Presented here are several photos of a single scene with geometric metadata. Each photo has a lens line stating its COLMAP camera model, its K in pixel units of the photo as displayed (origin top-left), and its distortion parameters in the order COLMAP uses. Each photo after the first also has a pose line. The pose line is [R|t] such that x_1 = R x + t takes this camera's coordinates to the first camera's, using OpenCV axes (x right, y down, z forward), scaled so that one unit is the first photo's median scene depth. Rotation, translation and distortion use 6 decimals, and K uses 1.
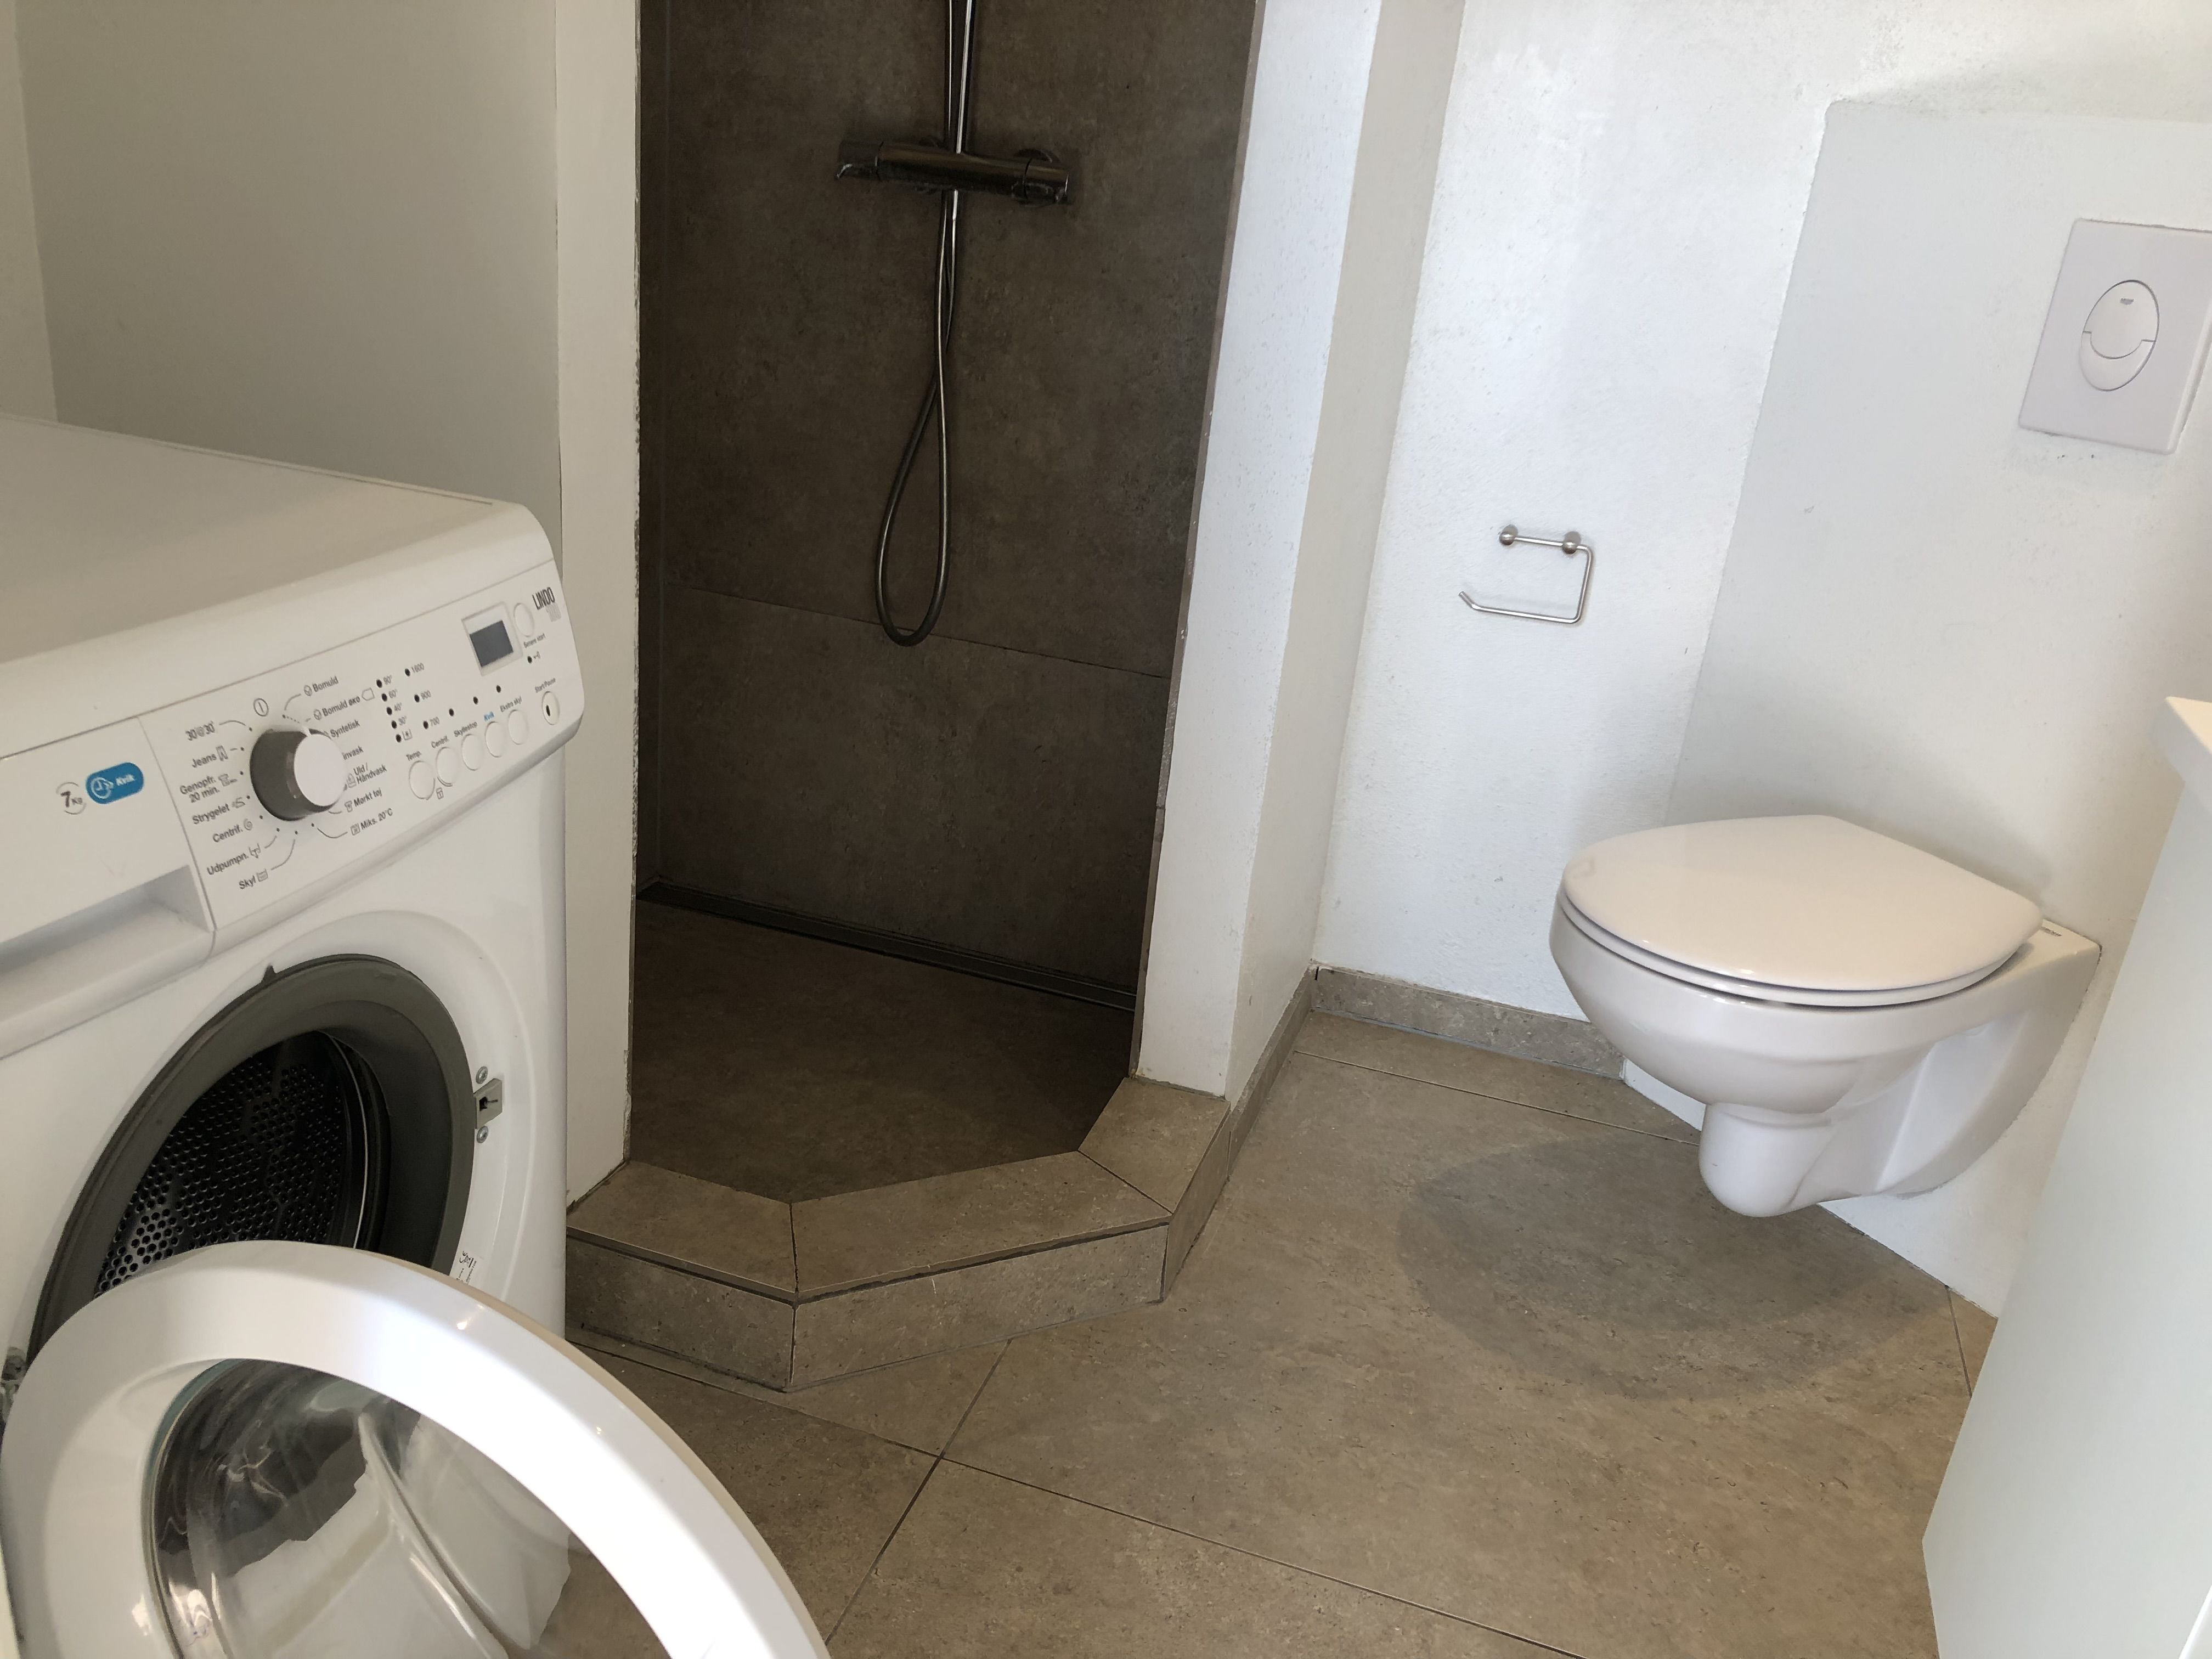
lens RADIAL K [[1791.0, 0, 1101.0], [0, 1791.0, 828.2], [0, 0, 1]] dist [0.012700, 0.006459]
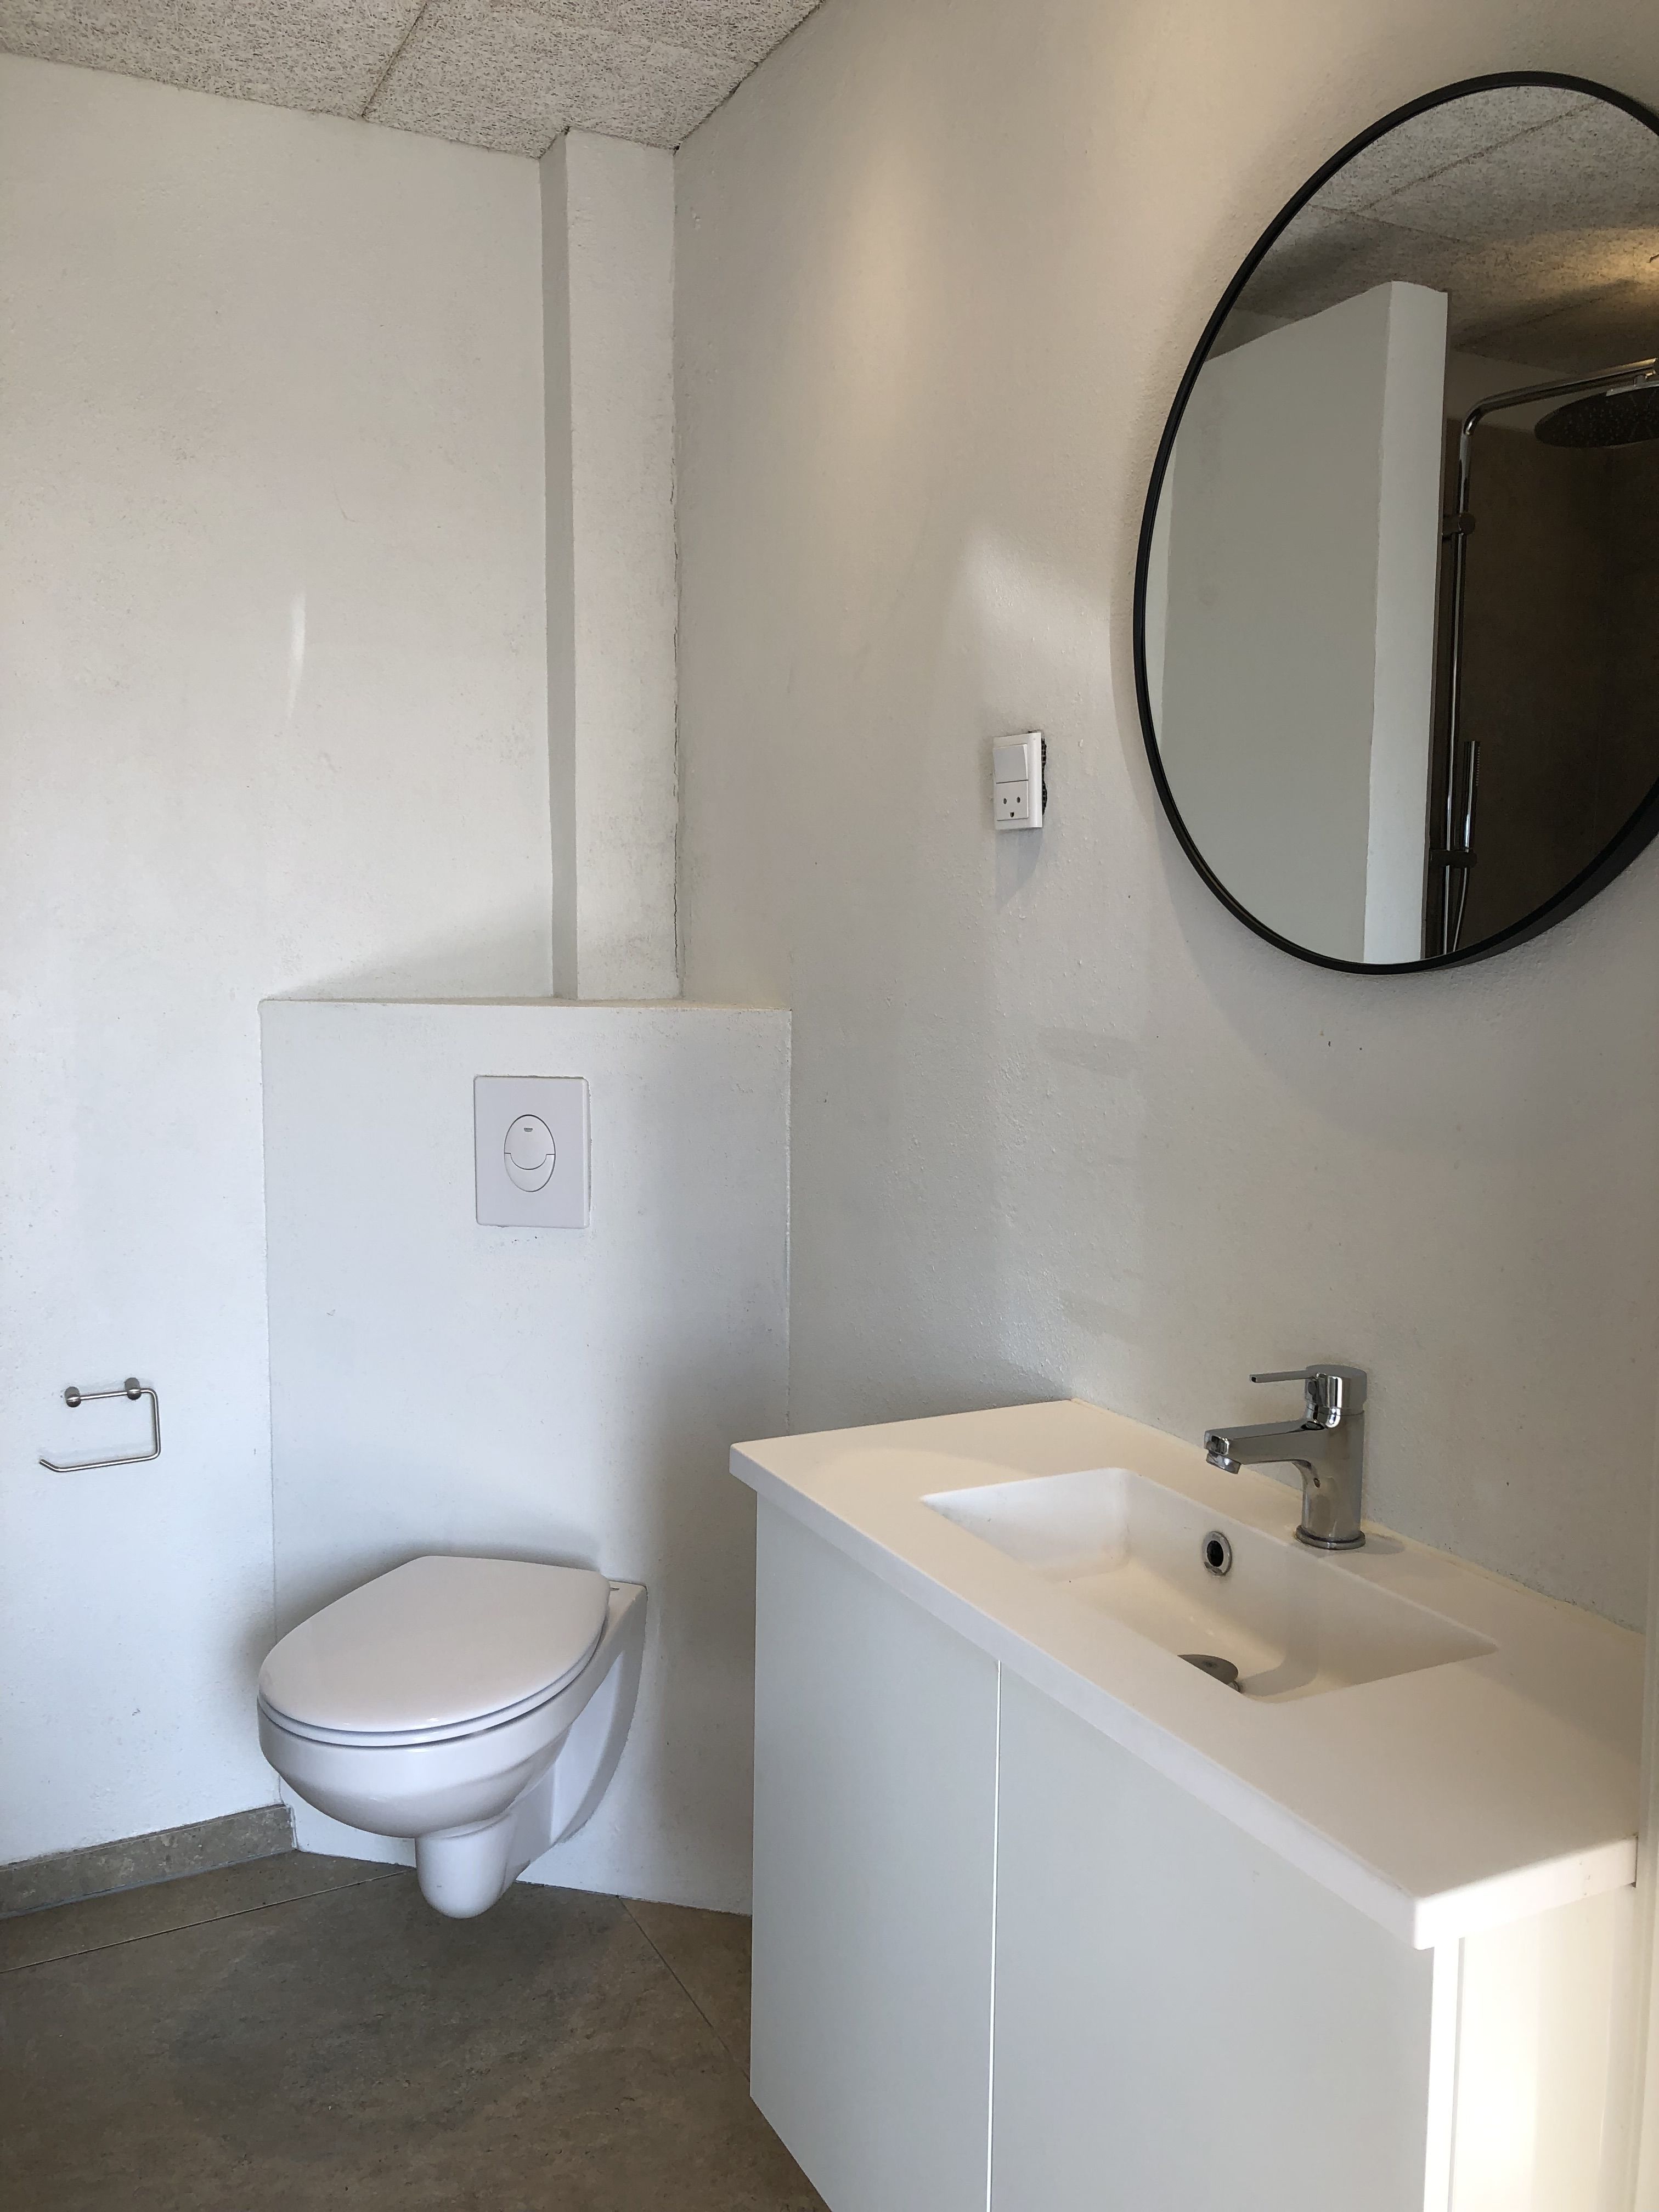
lens RADIAL K [[1791.0, 0, 829.5], [0, 1791.0, 1105.8], [0, 0, 1]] dist [0.012700, 0.006459]
pose [[0.701815, -0.164534, 0.693097, -0.191063], [0.316560, 0.943648, -0.096529, -0.090617], [-0.638158, 0.287152, 0.714352, -0.117573]]
